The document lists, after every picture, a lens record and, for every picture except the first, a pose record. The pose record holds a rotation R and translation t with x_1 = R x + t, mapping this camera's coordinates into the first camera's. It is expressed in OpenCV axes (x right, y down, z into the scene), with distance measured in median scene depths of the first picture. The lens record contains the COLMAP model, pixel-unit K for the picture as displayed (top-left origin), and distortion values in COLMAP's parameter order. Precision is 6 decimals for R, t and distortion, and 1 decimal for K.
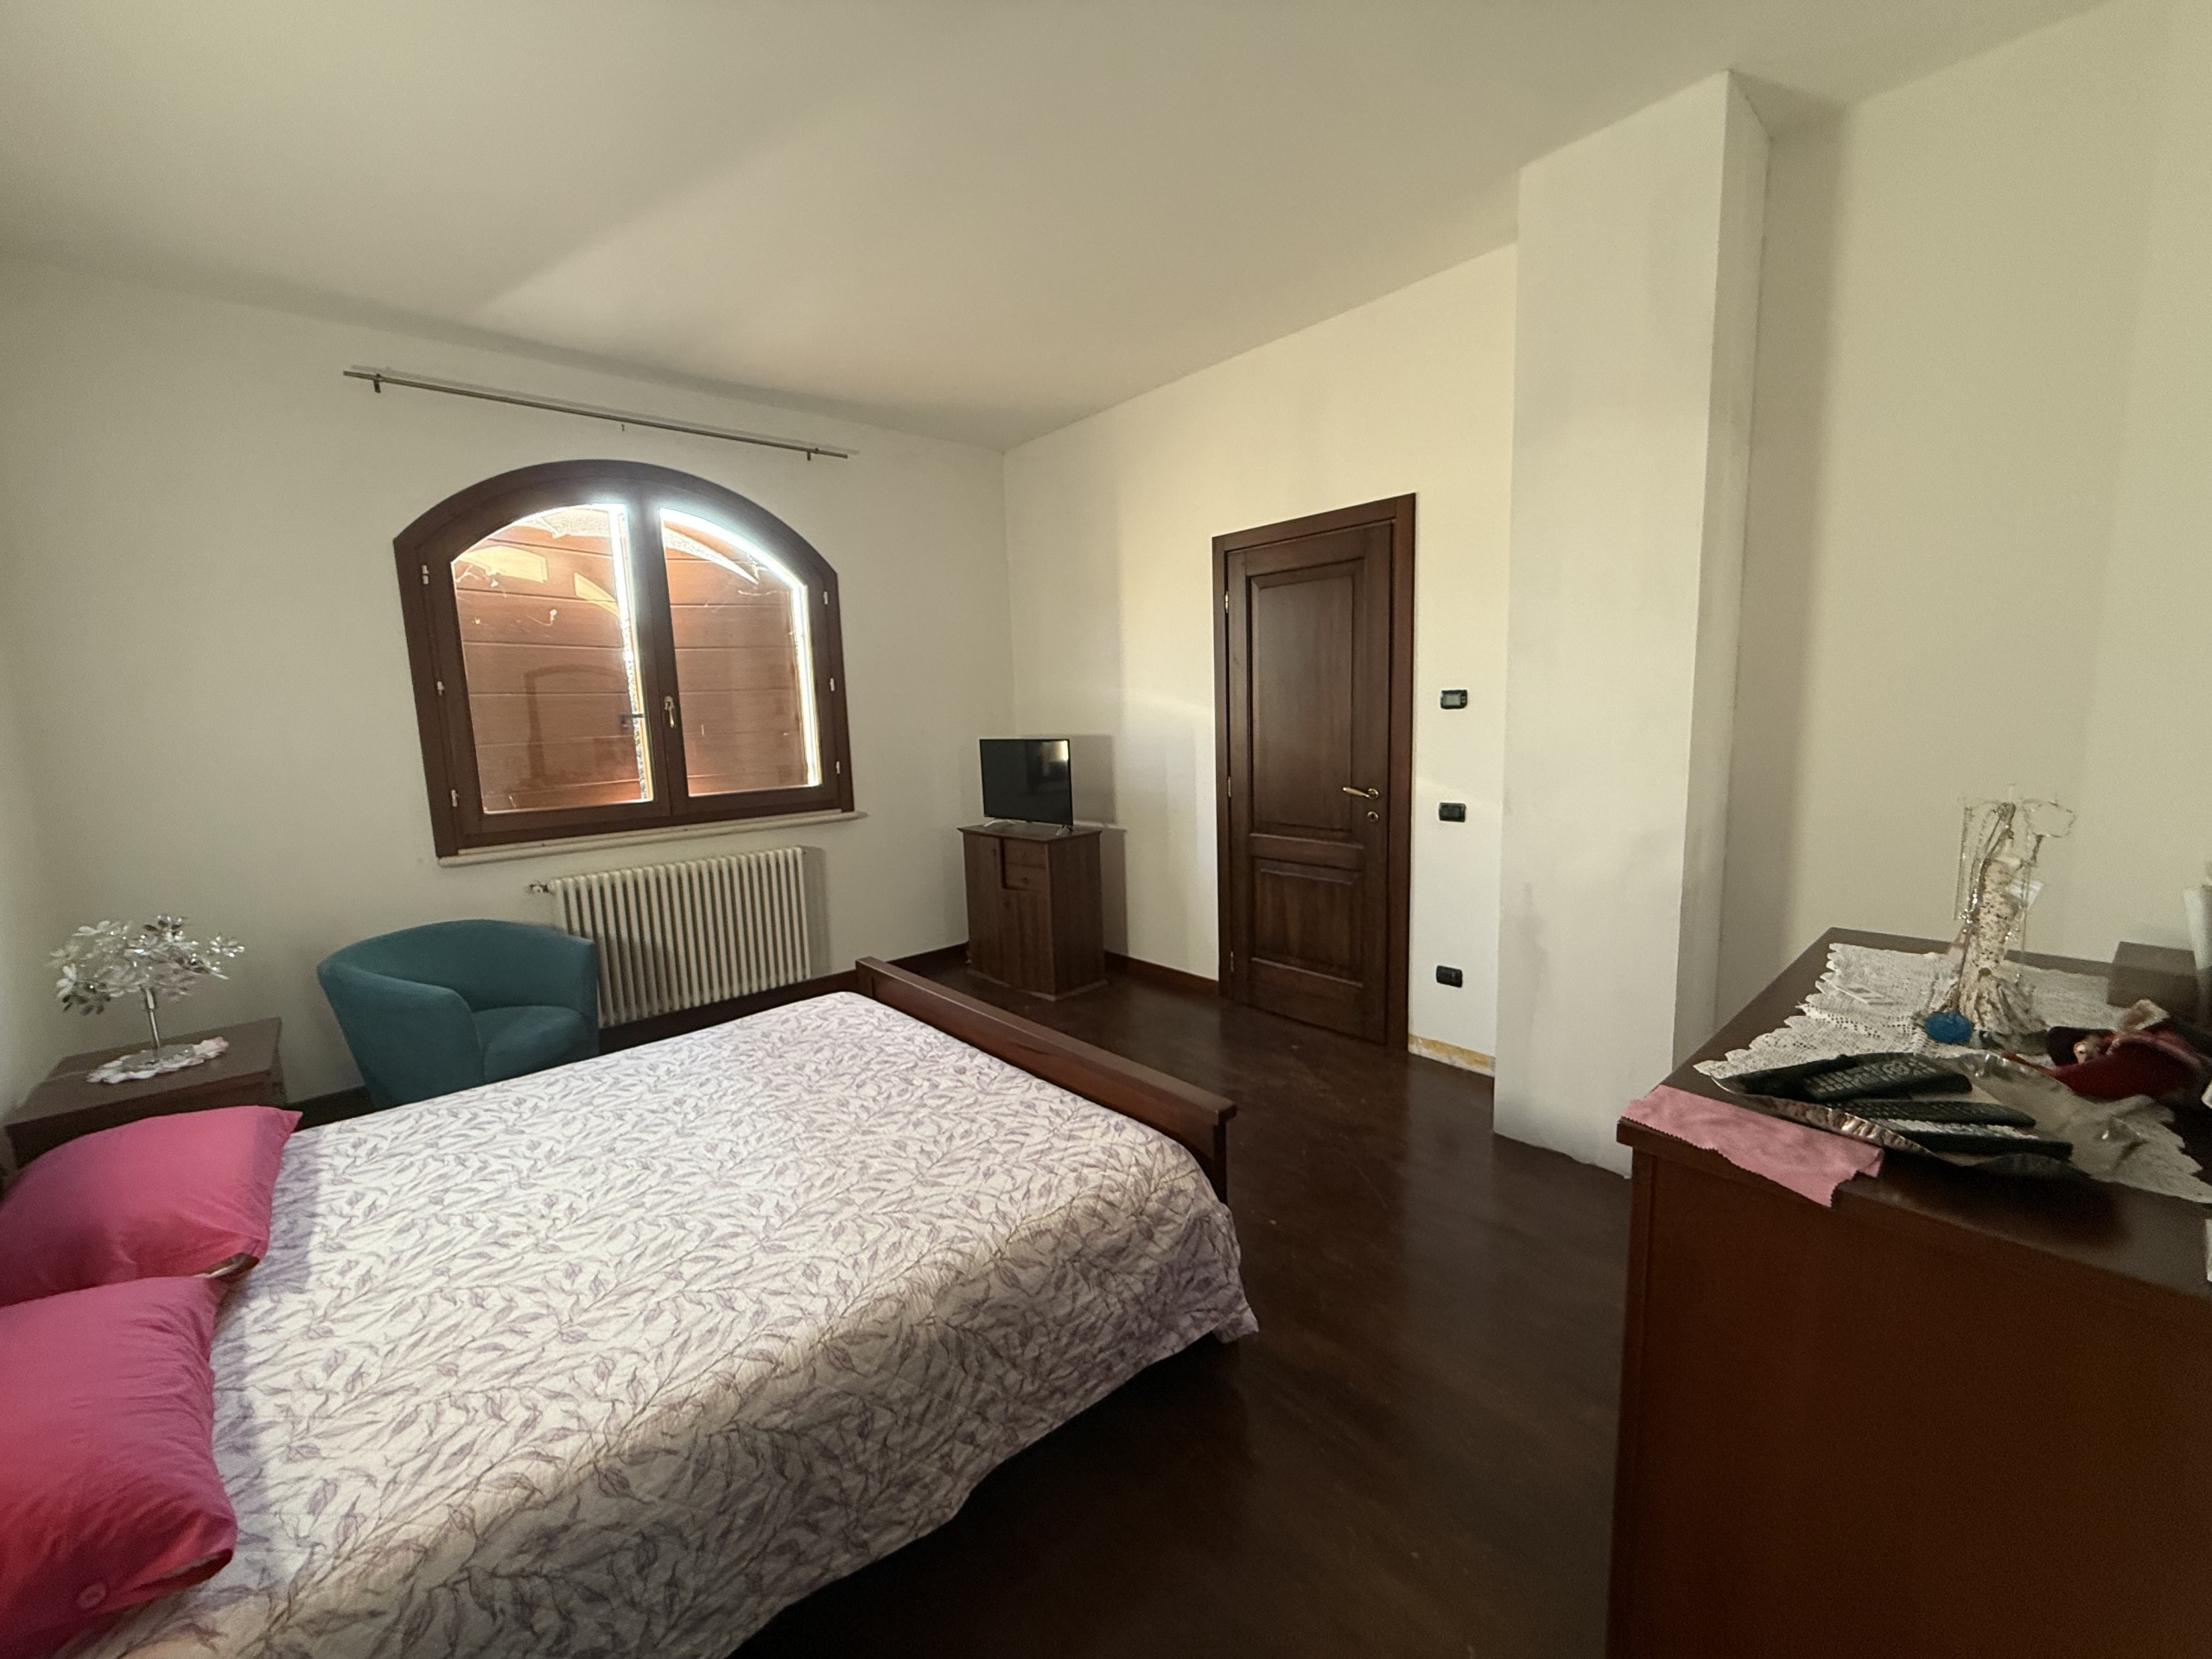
lens RADIAL K [[875.1, 0, 1106.0], [0, 875.1, 829.5], [0, 0, 1]] dist [-0.000678, 0.000197]
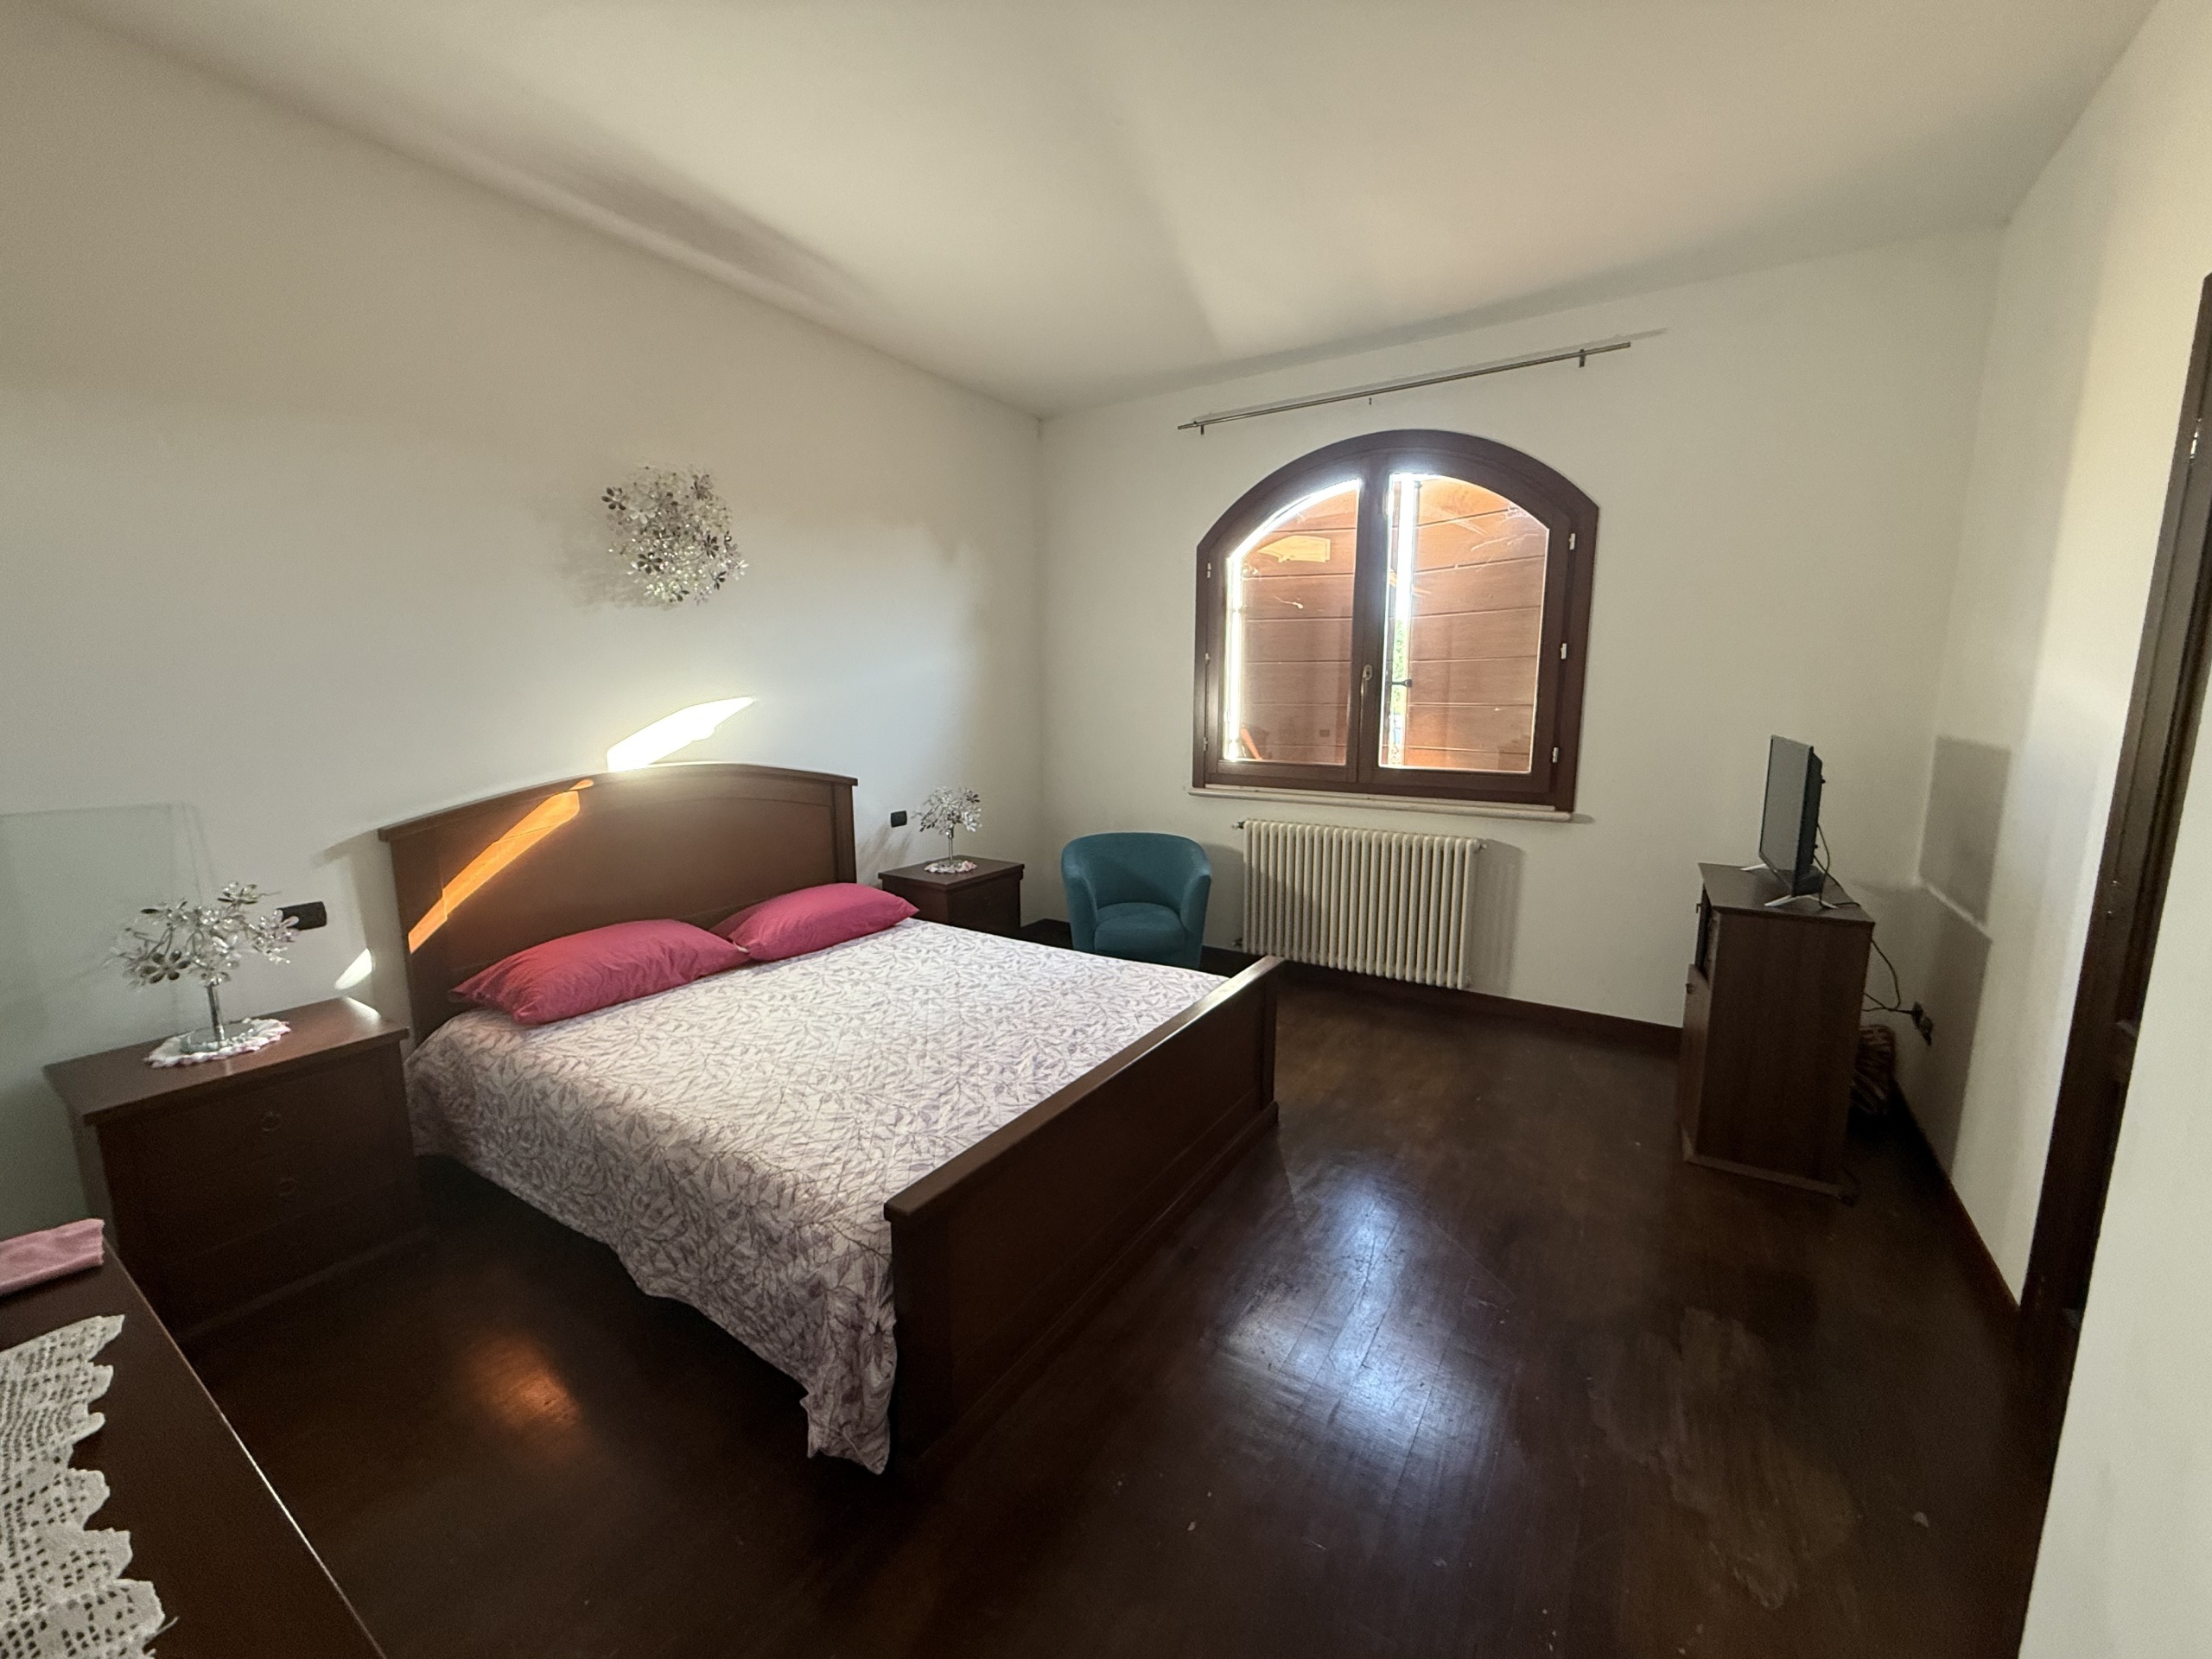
lens RADIAL K [[881.6, 0, 1106.0], [0, 881.6, 829.5], [0, 0, 1]] dist [-0.000898, 0.000197]
pose [[0.267103, 0.185696, -0.945607, 0.777424], [-0.143309, 0.978002, 0.151577, -0.145129], [0.952953, 0.095027, 0.287839, 0.815005]]
